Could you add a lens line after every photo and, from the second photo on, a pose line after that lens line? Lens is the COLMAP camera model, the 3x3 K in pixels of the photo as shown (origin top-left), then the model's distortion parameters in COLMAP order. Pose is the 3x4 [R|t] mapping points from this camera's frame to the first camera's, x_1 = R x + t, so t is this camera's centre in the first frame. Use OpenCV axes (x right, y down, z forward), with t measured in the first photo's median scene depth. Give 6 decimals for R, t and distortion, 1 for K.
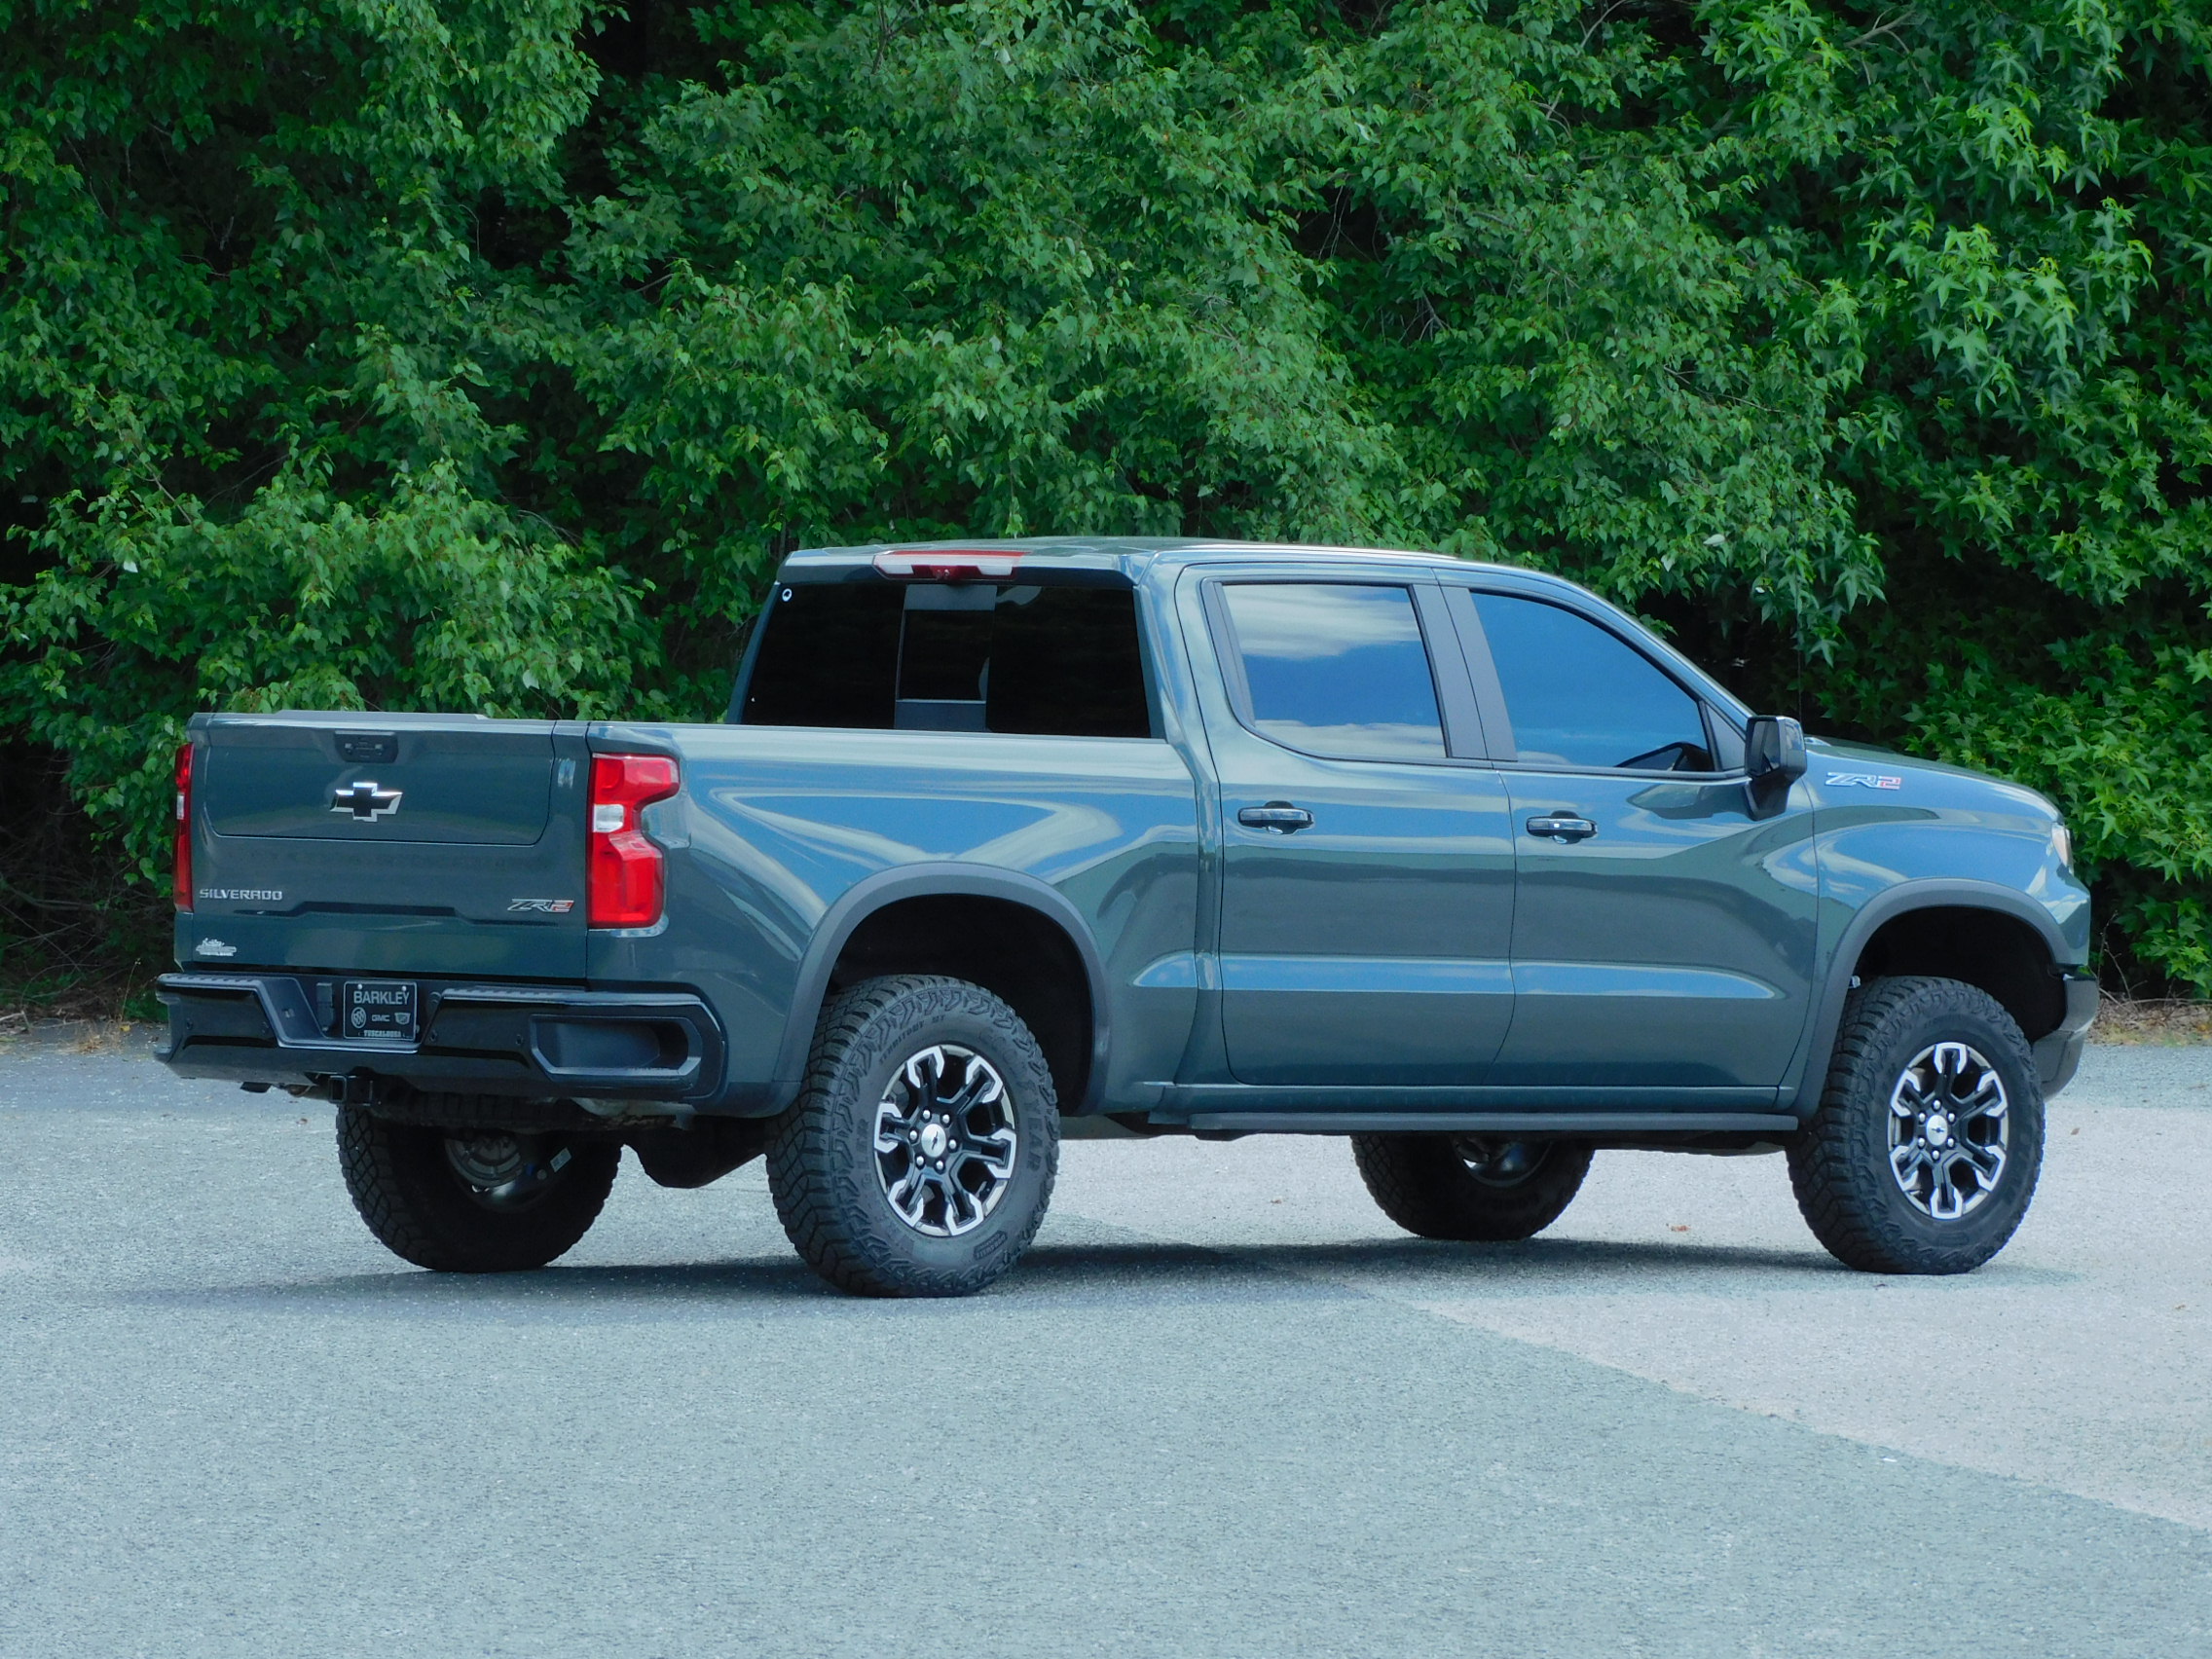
lens RADIAL K [[11632.4, 0, 1106.0], [0, 11632.4, 829.5], [0, 0, 1]] dist [-0.360274, -8.247644]
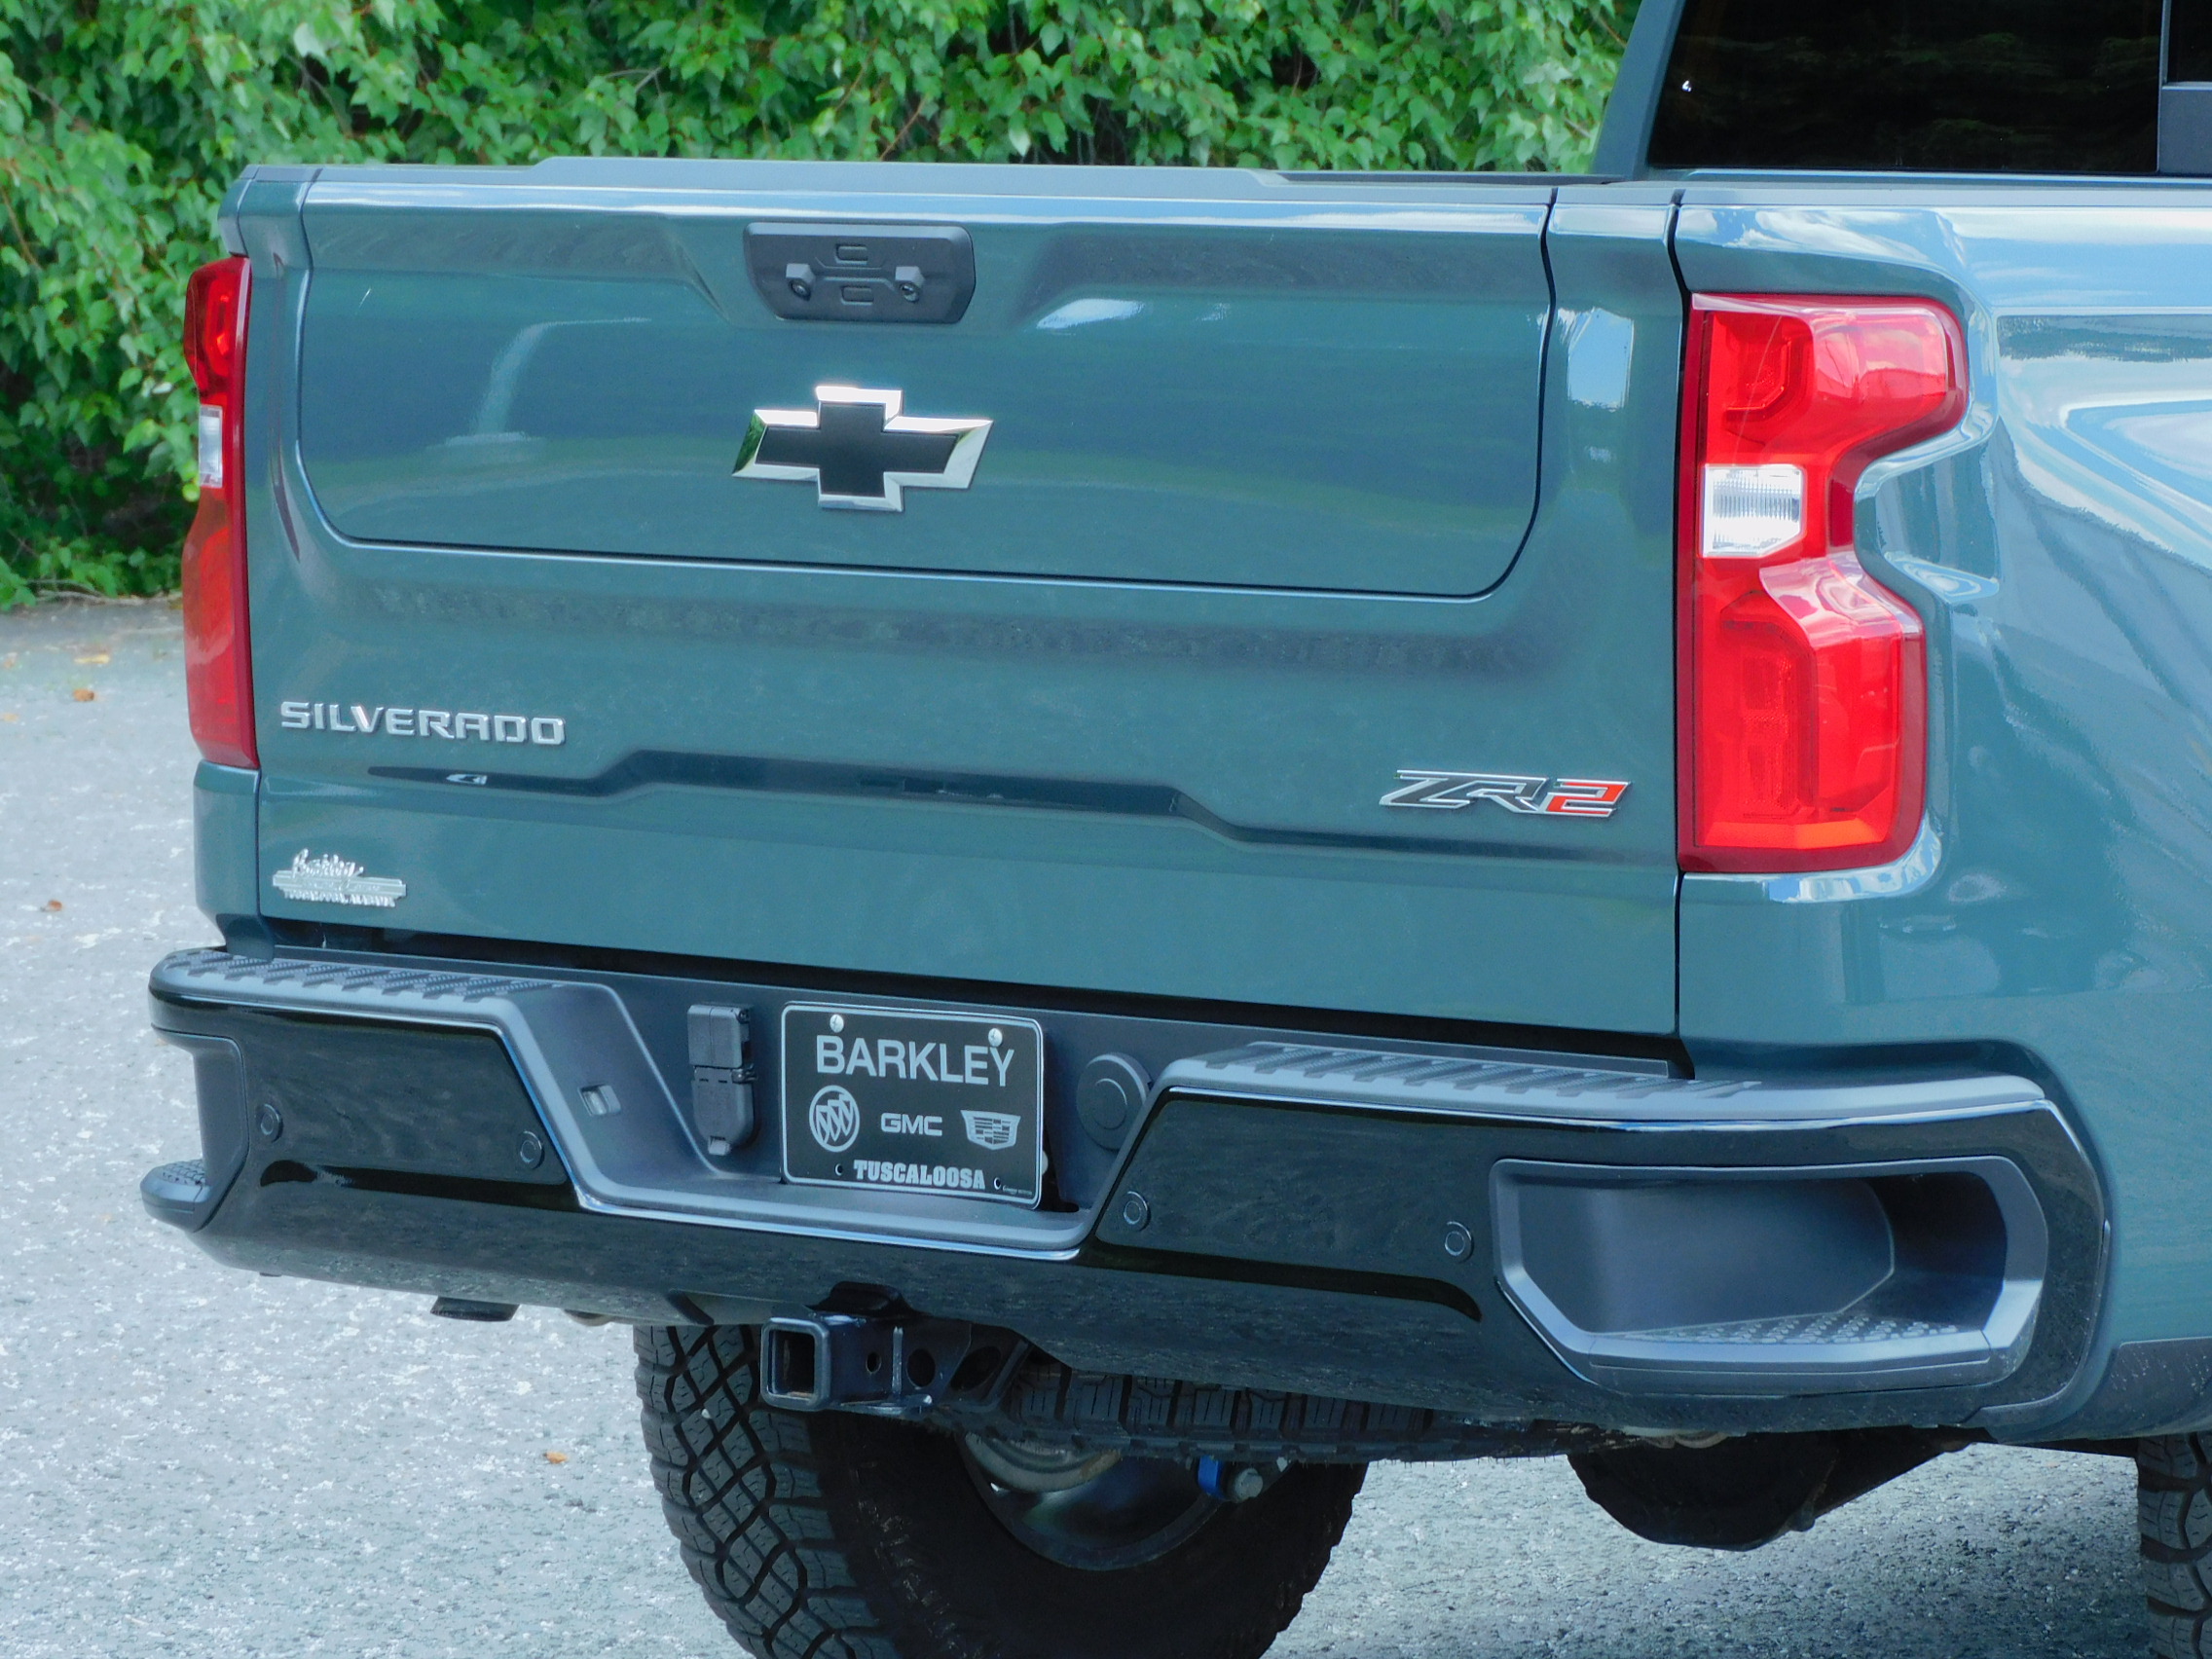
lens RADIAL K [[10948.3, 0, 1106.0], [0, 10948.3, 829.5], [0, 0, 1]] dist [0.064158, 8.864374]
pose [[0.997797, -0.015606, 0.064472, -0.076587], [0.011967, 0.998333, 0.056462, -0.008780], [-0.065245, -0.055566, 0.996321, 0.702356]]
